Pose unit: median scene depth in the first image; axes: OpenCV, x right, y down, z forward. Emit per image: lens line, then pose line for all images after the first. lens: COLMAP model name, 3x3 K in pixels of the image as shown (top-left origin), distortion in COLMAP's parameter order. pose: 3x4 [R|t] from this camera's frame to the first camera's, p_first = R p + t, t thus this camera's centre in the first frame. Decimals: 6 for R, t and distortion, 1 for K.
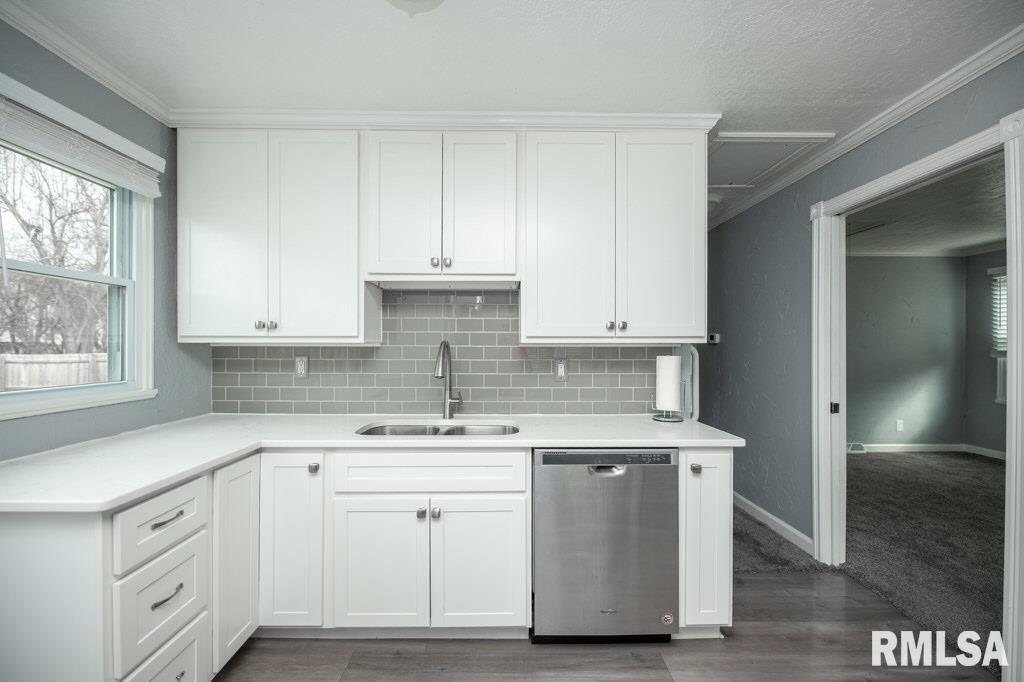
lens RADIAL K [[419.8, 0, 508.4], [0, 419.8, 342.9], [0, 0, 1]] dist [-0.004062, -0.000661]
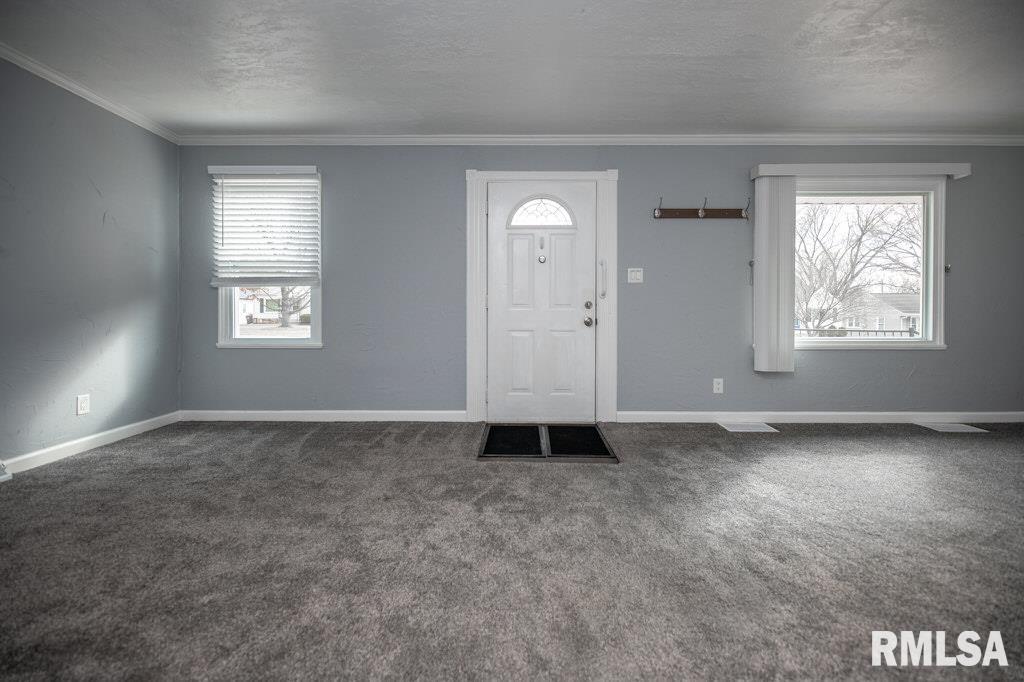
lens RADIAL K [[419.8, 0, 511.5], [0, 419.8, 331.8], [0, 0, 1]] dist [-0.004062, -0.000661]
pose [[0.021860, -0.010724, 0.999704, 0.428565], [-0.002762, 0.999938, 0.010787, 0.104807], [-0.999757, -0.002997, 0.021829, 0.454925]]
